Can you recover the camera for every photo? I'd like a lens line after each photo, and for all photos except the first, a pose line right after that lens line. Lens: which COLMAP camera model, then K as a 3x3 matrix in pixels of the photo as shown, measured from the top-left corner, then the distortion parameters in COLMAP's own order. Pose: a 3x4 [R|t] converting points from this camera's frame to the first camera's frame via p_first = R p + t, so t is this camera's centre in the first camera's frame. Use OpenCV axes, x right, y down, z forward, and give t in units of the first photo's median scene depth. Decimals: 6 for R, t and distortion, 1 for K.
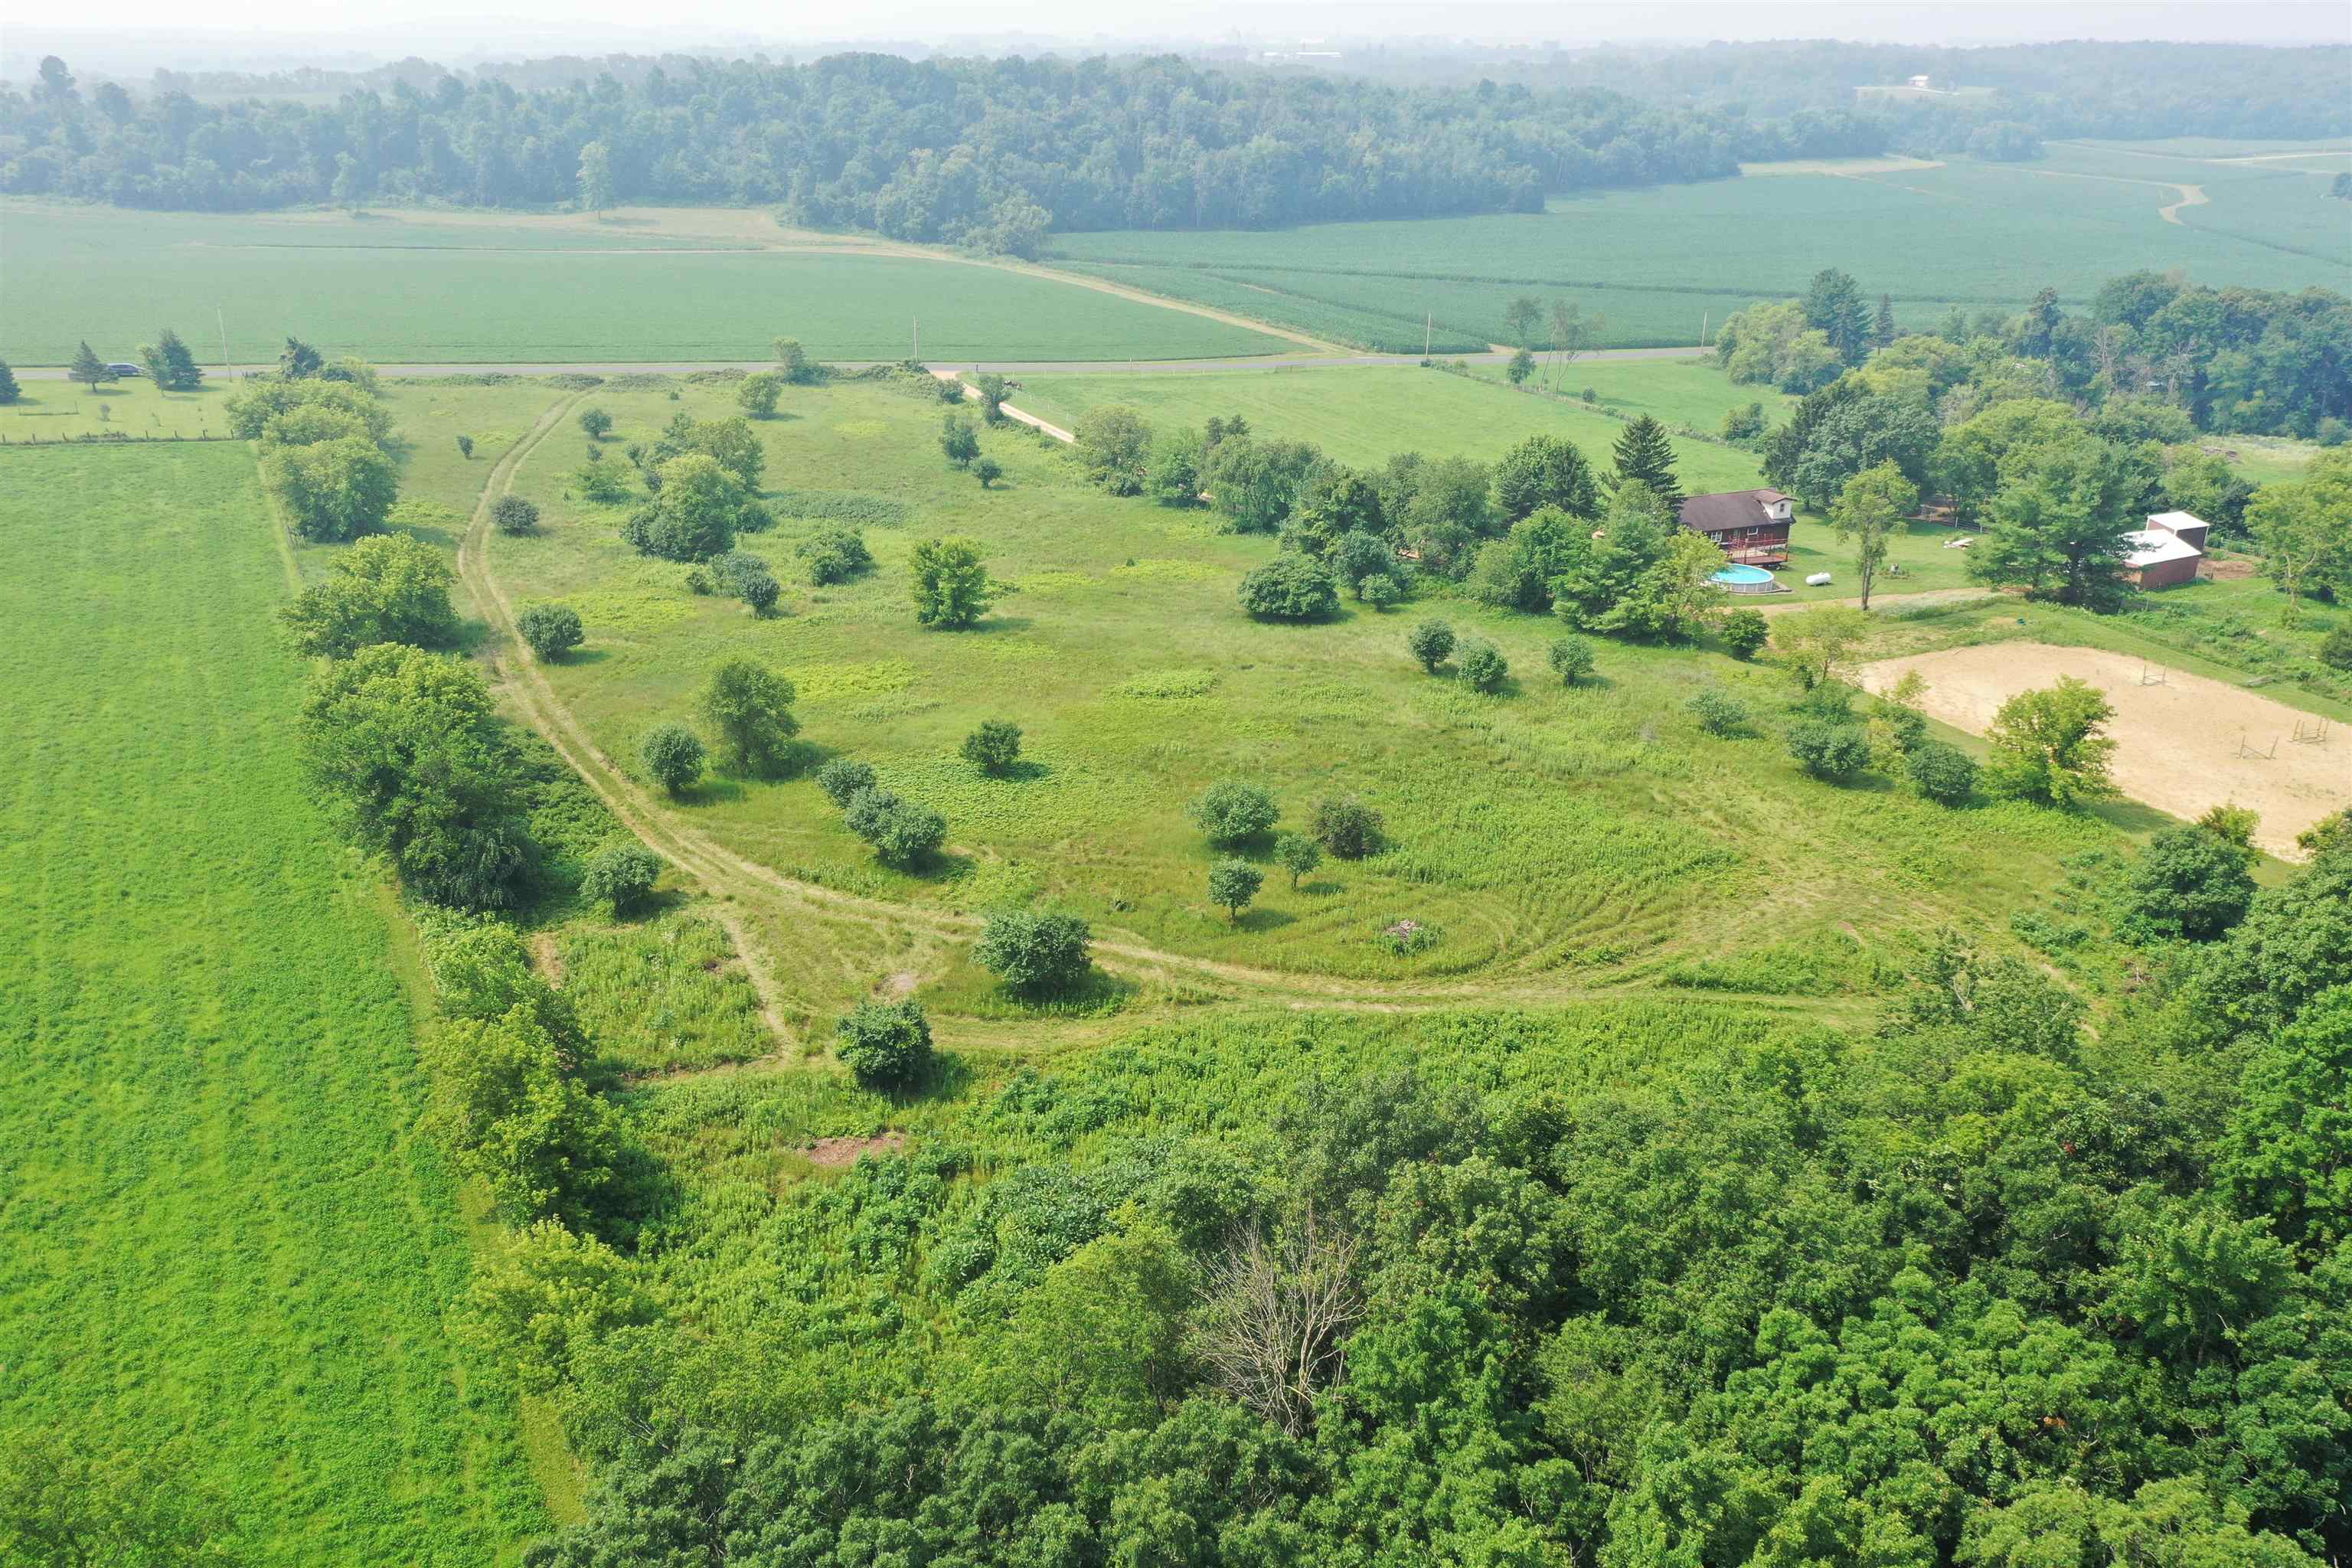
lens RADIAL K [[1844.7, 0, 1176.2], [0, 1844.7, 781.6], [0, 0, 1]] dist [-0.006037, 0.005012]
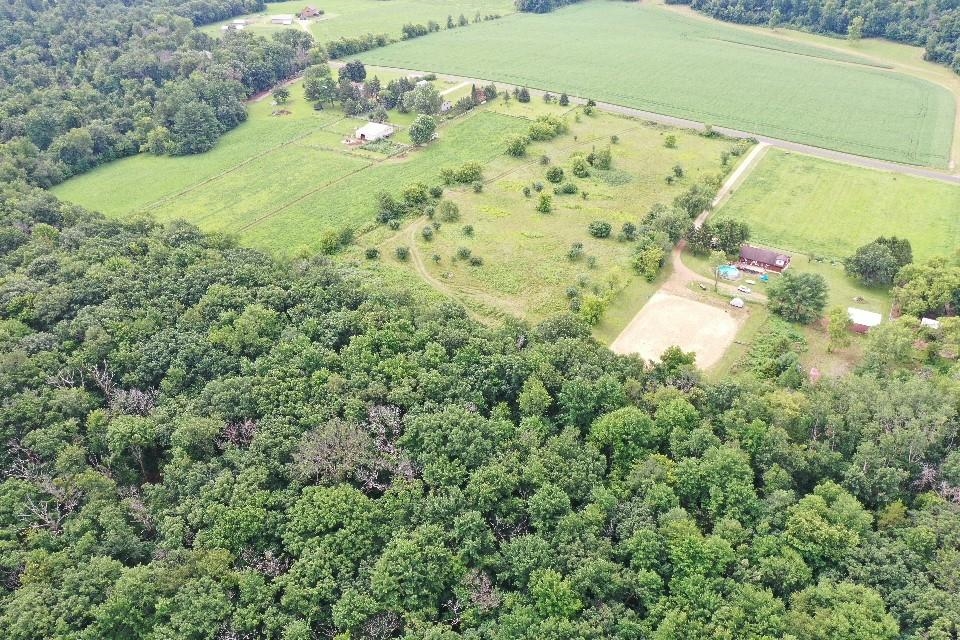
lens RADIAL K [[754.9, 0, 478.5], [0, 754.9, 322.0], [0, 0, 1]] dist [-0.000543, -0.005817]
pose [[0.526741, 0.428827, -0.733929, 0.788584], [-0.308840, 0.900963, 0.304769, -0.215971], [0.791936, 0.066132, 0.607013, -0.166892]]
